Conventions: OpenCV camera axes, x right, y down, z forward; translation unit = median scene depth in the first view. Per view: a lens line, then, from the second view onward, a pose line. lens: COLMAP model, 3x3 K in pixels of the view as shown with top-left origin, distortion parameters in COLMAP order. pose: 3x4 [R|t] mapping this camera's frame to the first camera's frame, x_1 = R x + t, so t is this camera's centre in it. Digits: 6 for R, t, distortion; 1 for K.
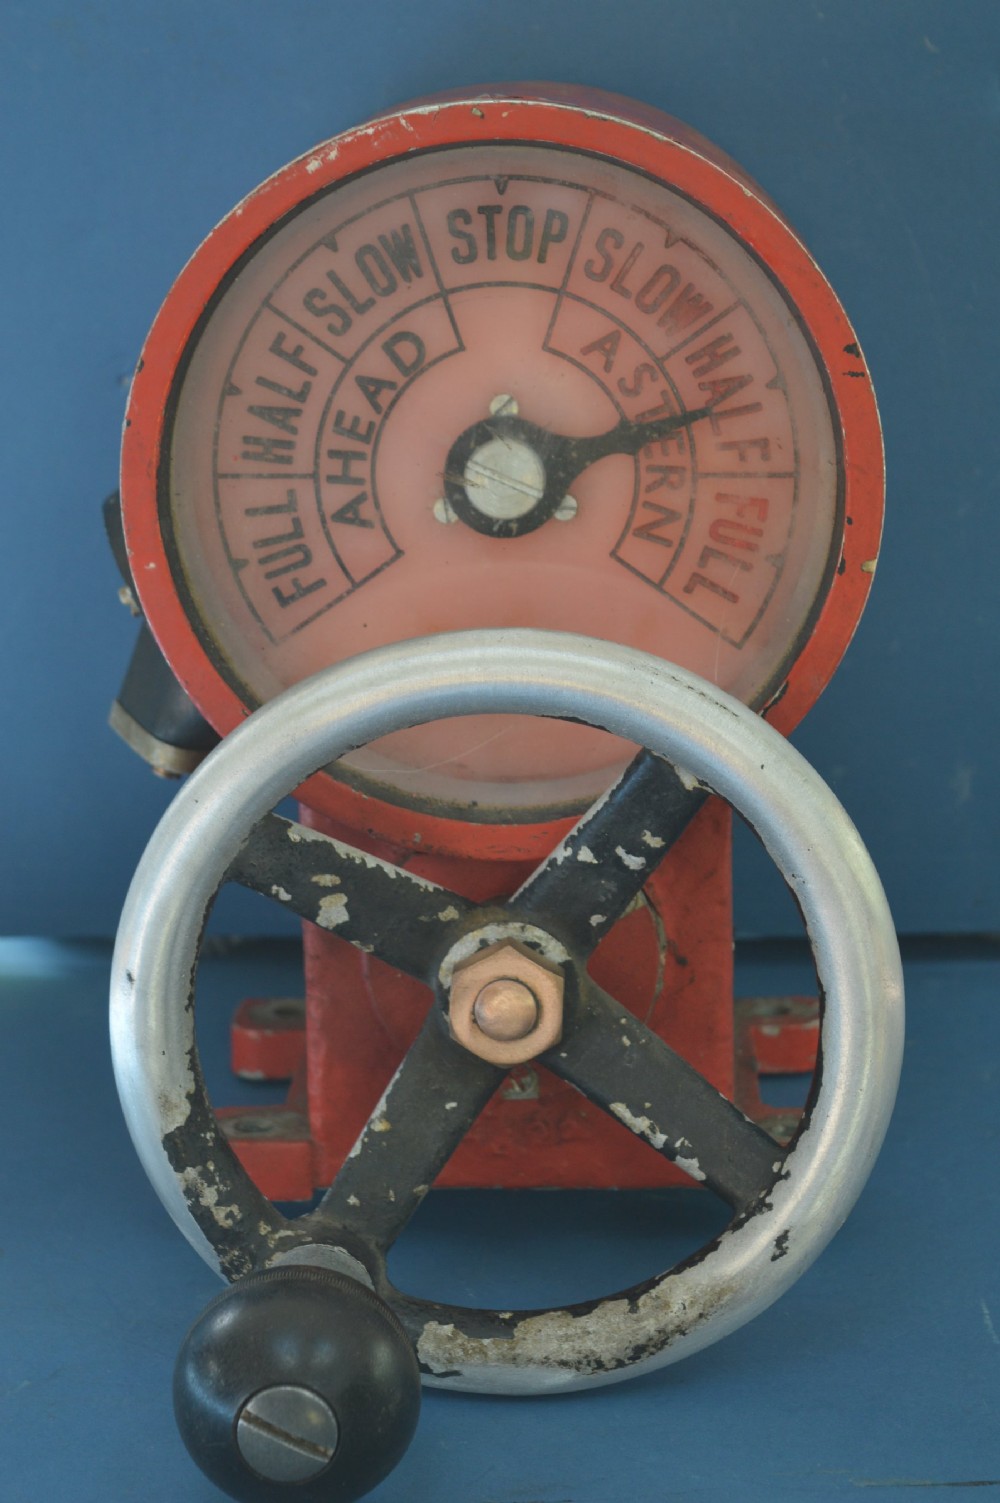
lens RADIAL K [[3313.9, 0, 504.1], [0, 3313.9, 776.8], [0, 0, 1]] dist [0.076629, -0.048434]
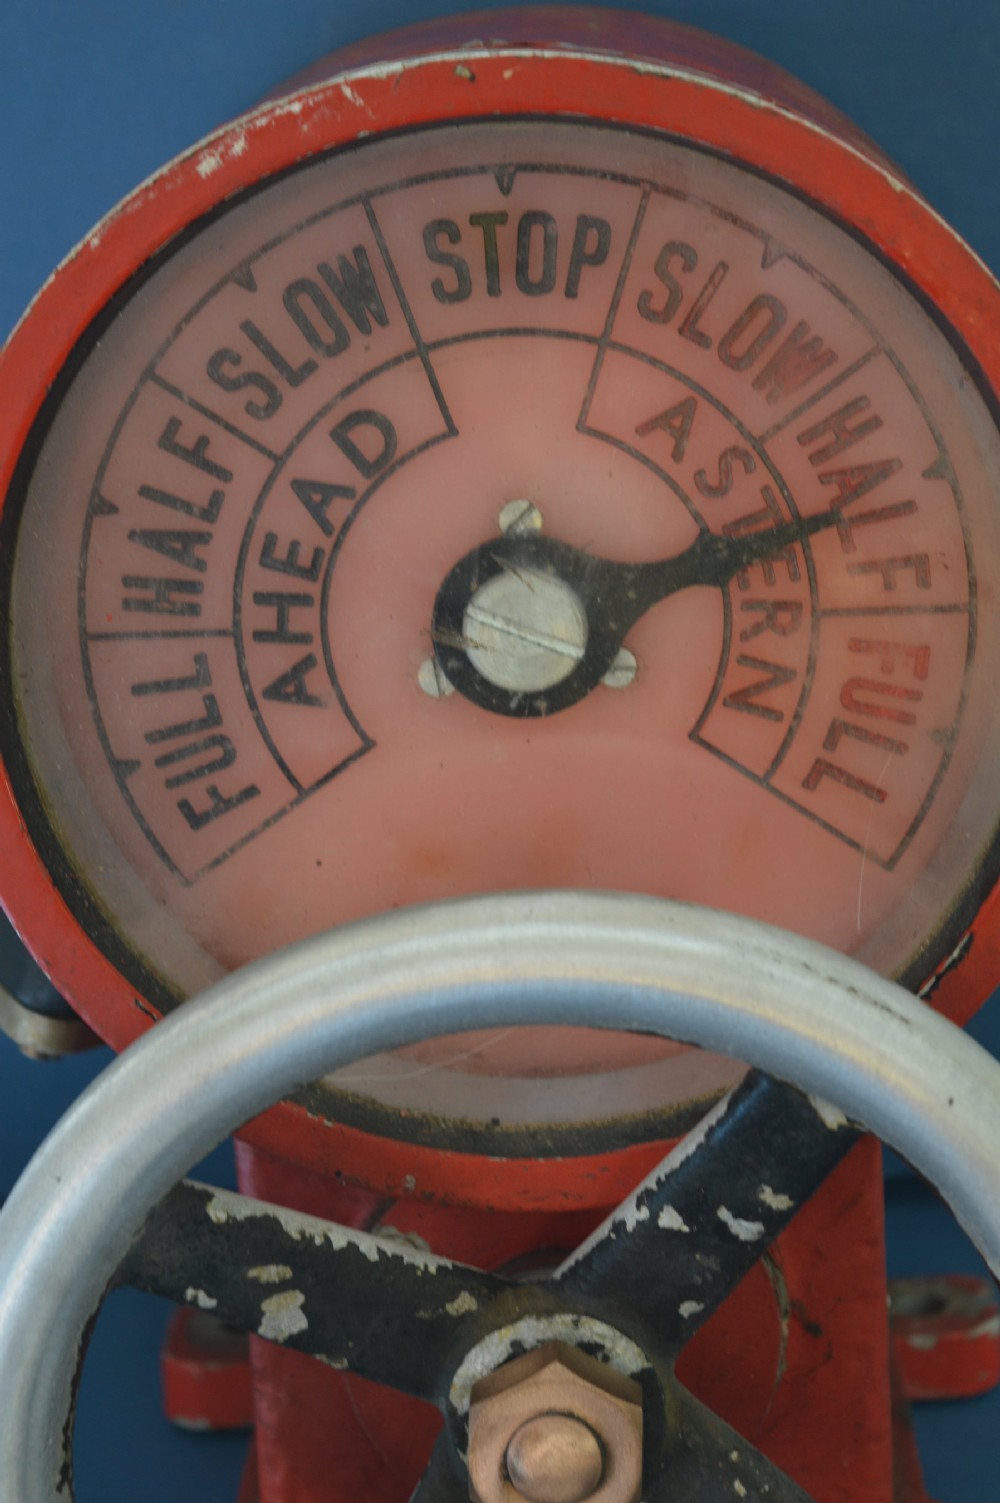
lens RADIAL K [[3313.9, 0, 504.1], [0, 3313.9, 776.8], [0, 0, 1]] dist [0.076629, -0.048434]
pose [[0.999438, -0.033279, -0.003944, -0.002341], [0.033397, 0.998830, 0.034986, -0.084687], [0.002775, -0.035098, 0.999380, 0.350068]]
